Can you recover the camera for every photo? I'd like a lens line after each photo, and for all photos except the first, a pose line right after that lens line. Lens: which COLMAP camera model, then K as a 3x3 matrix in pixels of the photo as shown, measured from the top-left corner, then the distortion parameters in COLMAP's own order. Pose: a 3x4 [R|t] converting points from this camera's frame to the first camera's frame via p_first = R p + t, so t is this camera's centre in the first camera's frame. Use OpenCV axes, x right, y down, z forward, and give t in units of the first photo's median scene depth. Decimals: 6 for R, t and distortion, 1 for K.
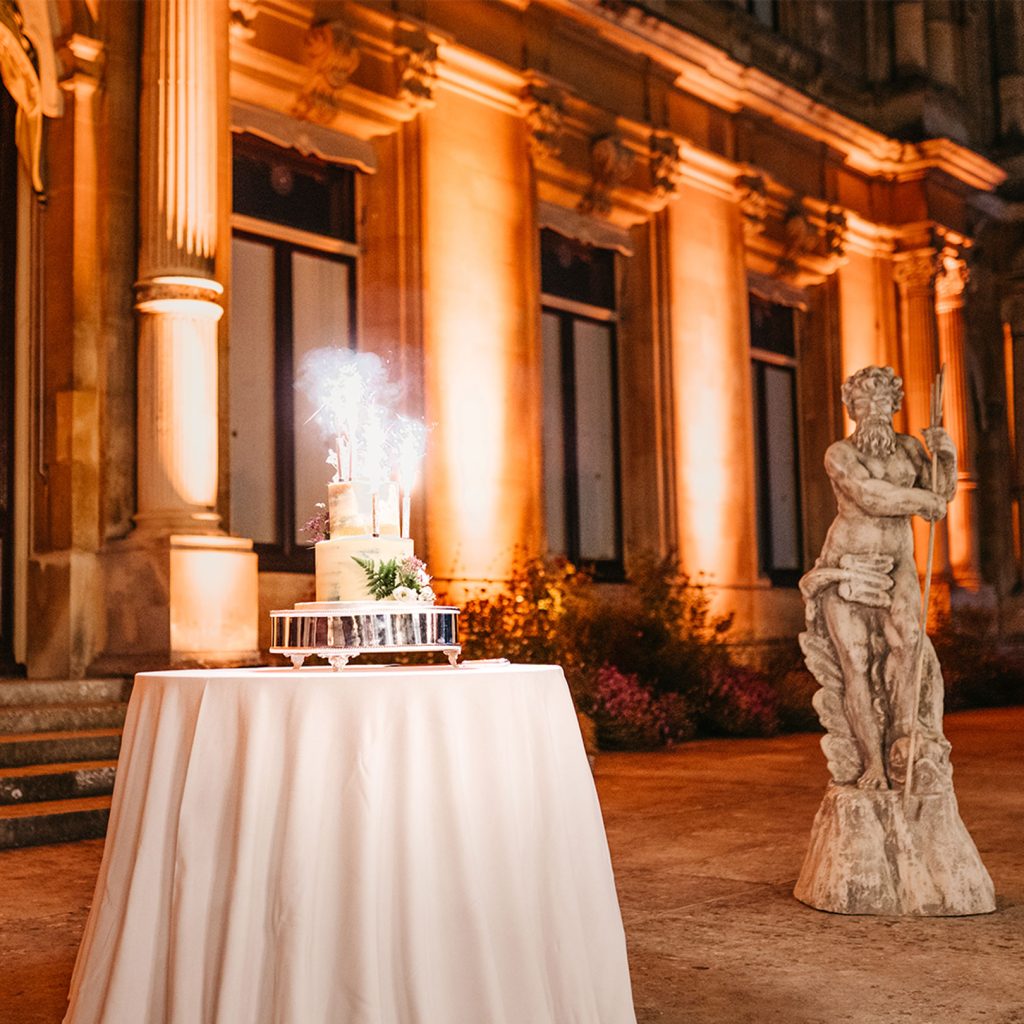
lens RADIAL K [[1619.3, 0, 511.4], [0, 1619.3, 511.8], [0, 0, 1]] dist [-0.086800, 0.000000]
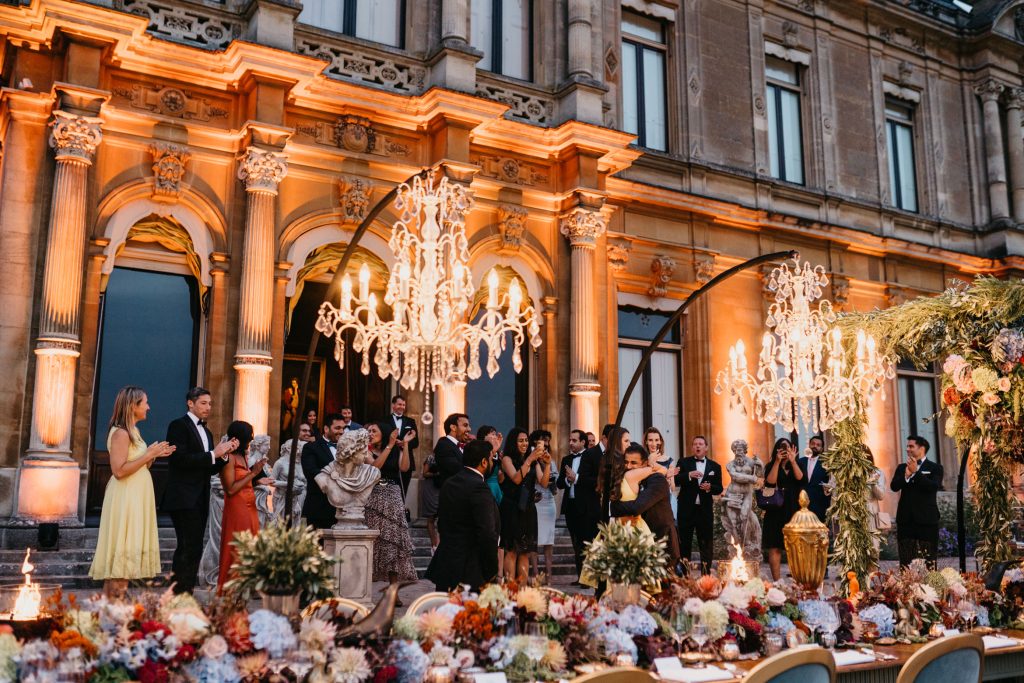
lens RADIAL K [[963.8, 0, 512.0], [0, 963.8, 339.7], [0, 0, 1]] dist [-0.039757, 0.000000]
pose [[0.931463, -0.041060, -0.361513, 0.280574], [0.004130, 0.994741, -0.102339, -0.048627], [0.363814, 0.093832, 0.926733, -0.590720]]
